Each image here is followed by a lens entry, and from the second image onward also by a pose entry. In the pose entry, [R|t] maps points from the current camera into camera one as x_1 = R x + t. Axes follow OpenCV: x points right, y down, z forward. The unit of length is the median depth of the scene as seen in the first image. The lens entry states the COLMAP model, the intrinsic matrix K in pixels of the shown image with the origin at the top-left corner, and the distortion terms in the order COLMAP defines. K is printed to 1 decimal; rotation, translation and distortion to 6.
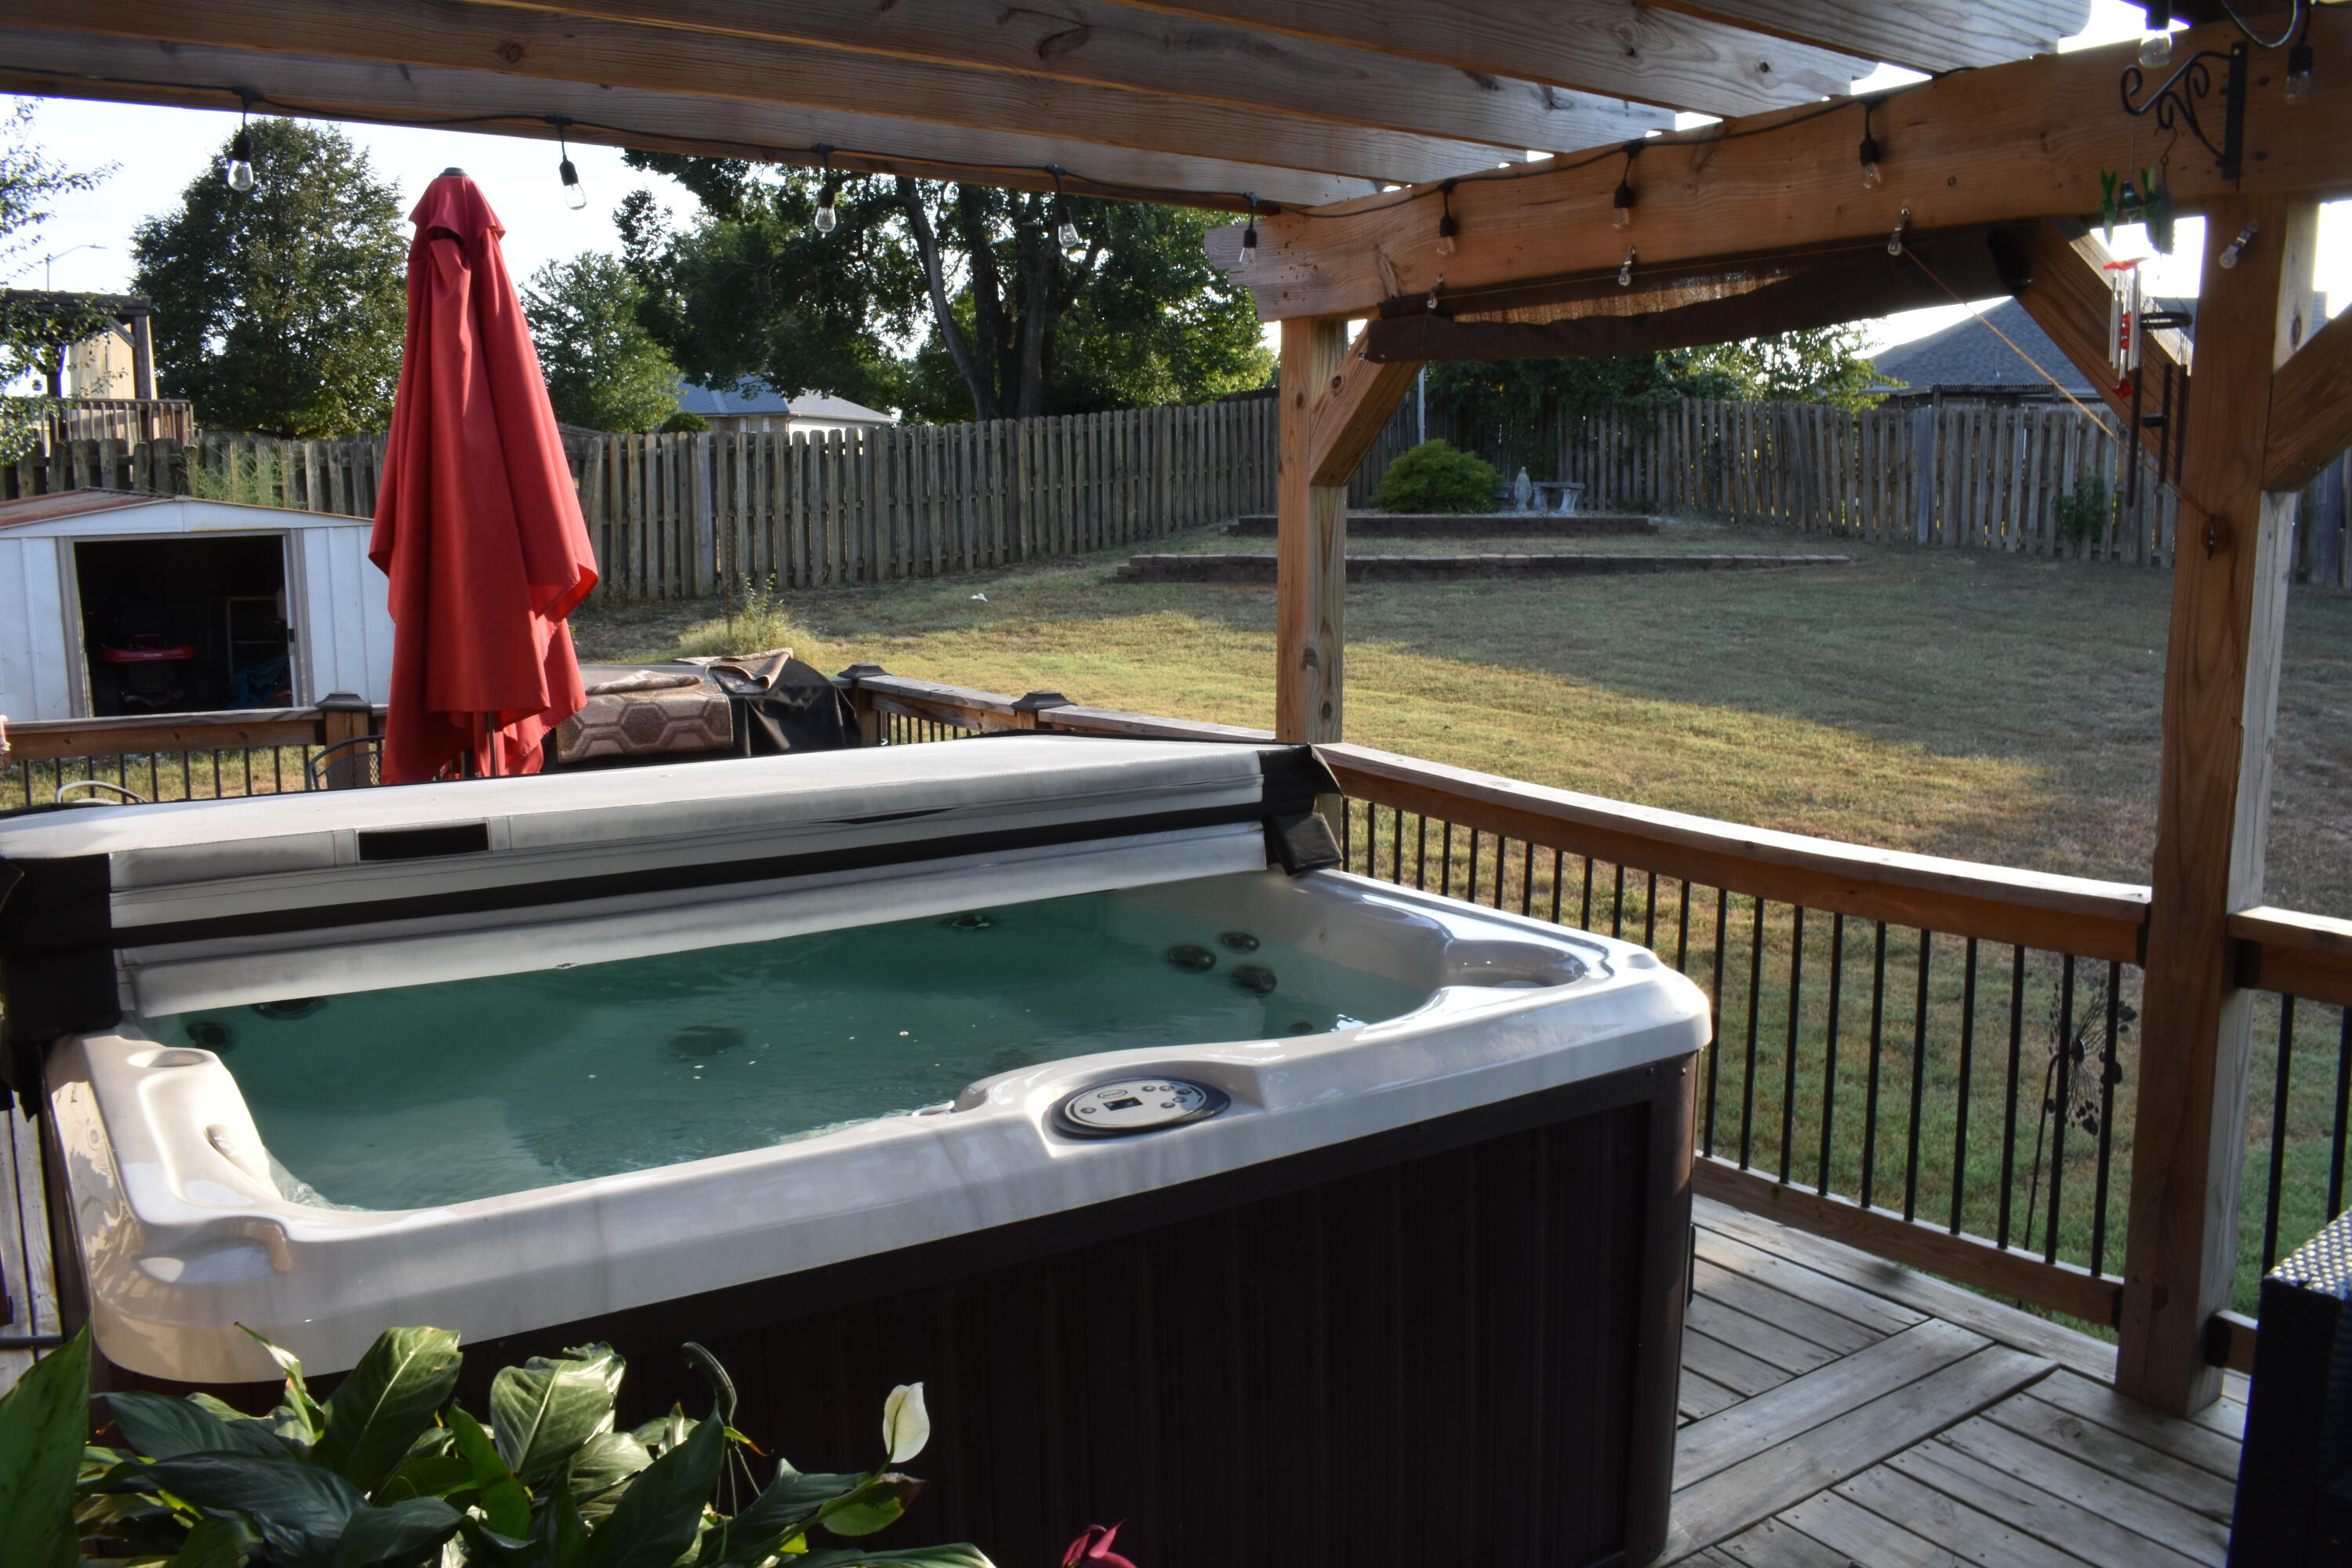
lens RADIAL K [[1841.8, 0, 1168.4], [0, 1841.8, 808.1], [0, 0, 1]] dist [-0.089478, 0.010634]
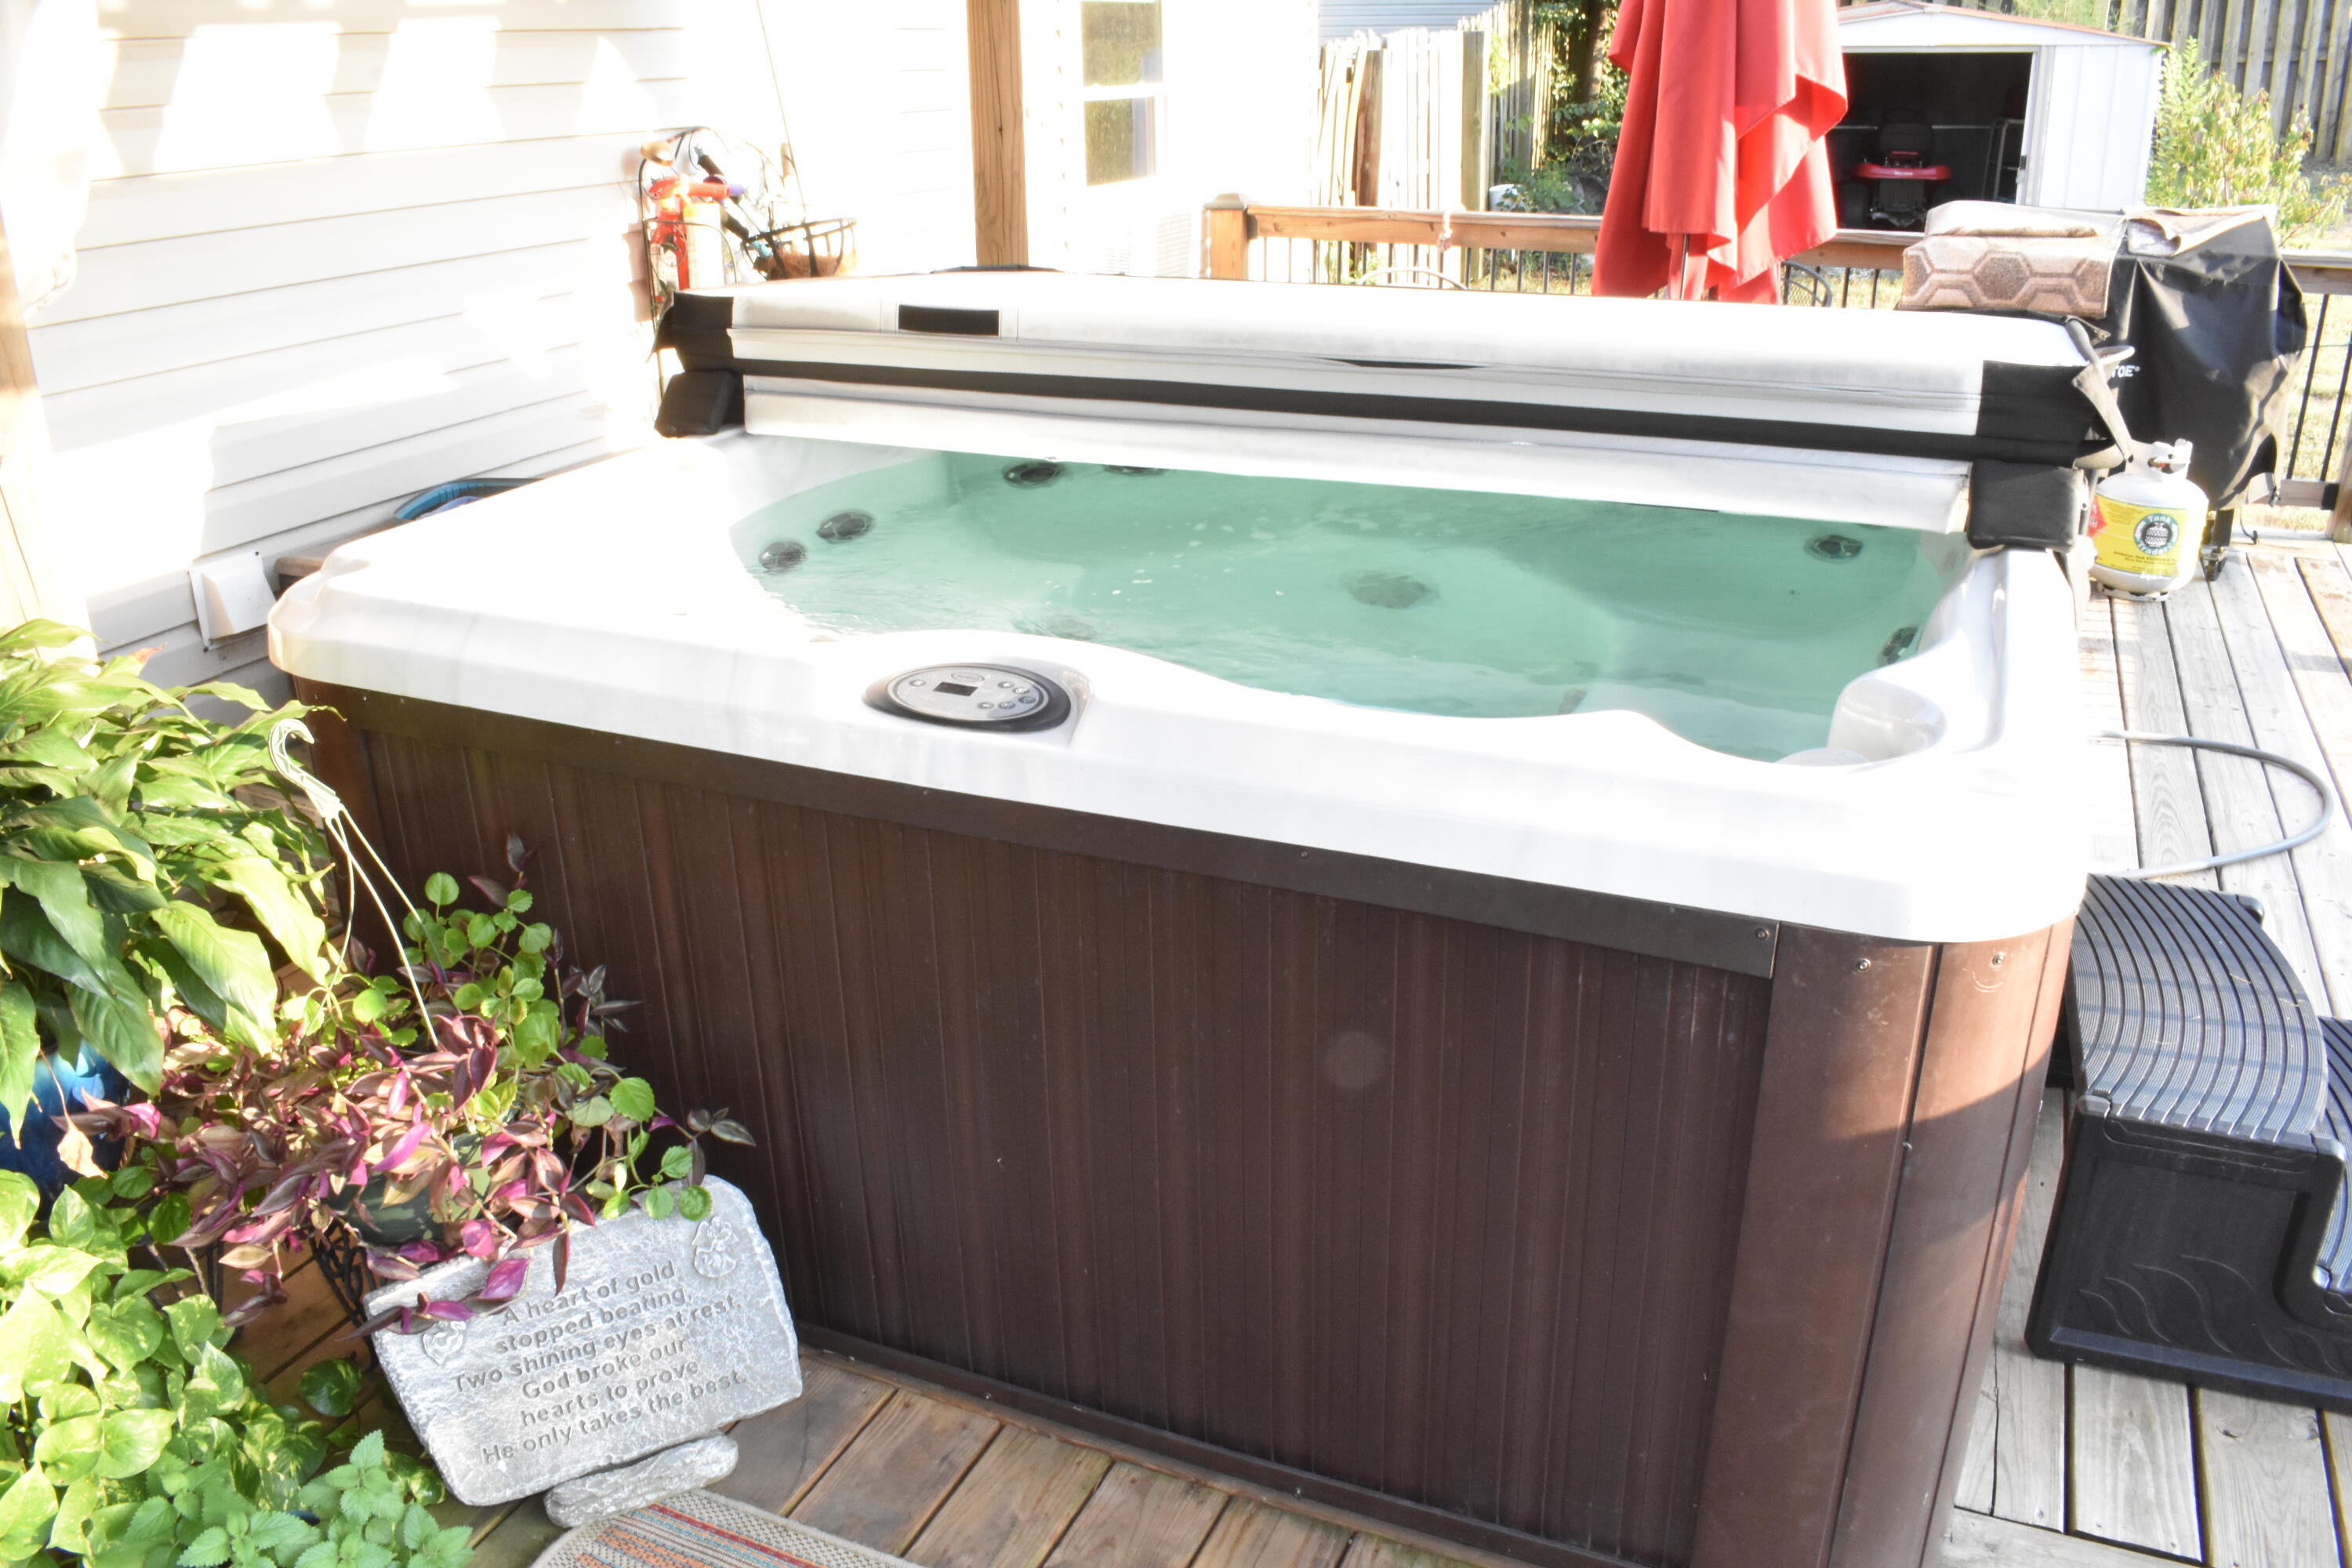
lens RADIAL K [[1841.8, 0, 1170.7], [0, 1841.8, 783.0], [0, 0, 1]] dist [-0.089478, 0.010634]
pose [[0.527007, 0.312002, -0.790518, 0.239053], [-0.117708, 0.948005, 0.295688, -0.022684], [0.841670, -0.062779, 0.536331, 0.194629]]
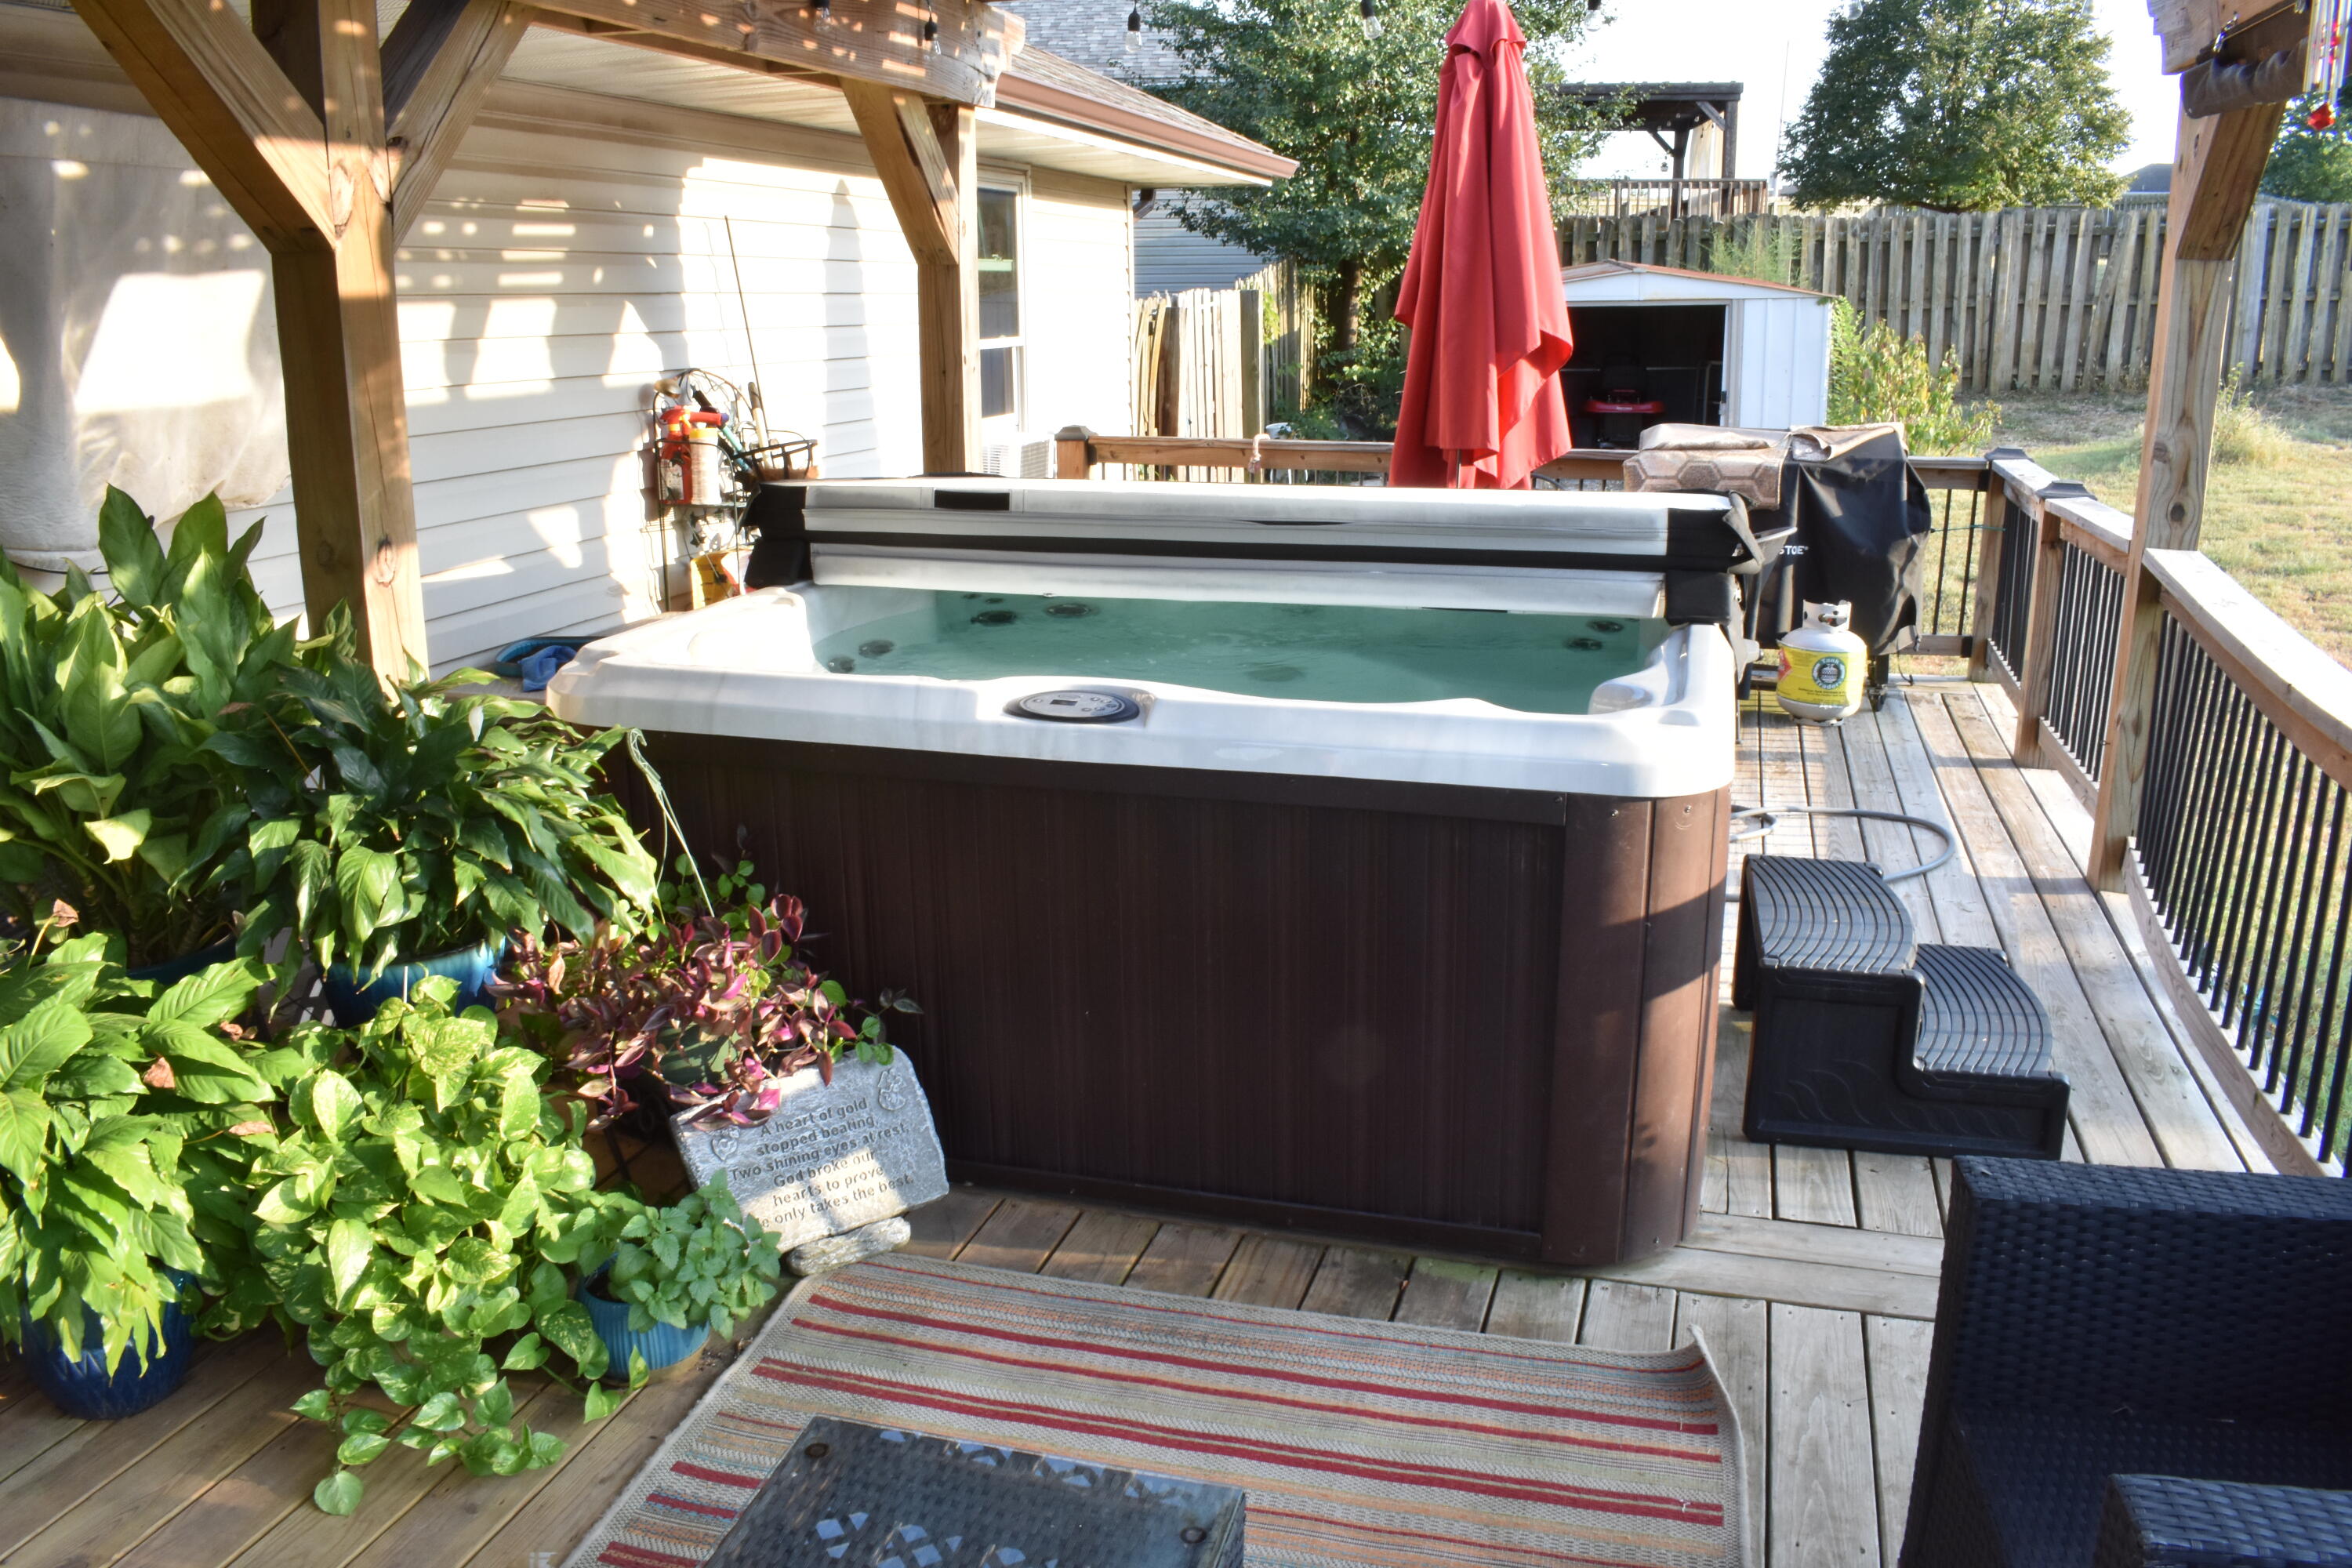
lens RADIAL K [[1841.8, 0, 1170.3], [0, 1841.8, 782.6], [0, 0, 1]] dist [-0.089478, 0.010634]
pose [[0.630597, 0.194266, -0.751404, 0.359374], [-0.113228, 0.980836, 0.158559, -0.005001], [0.767807, -0.014907, 0.640508, 0.045081]]
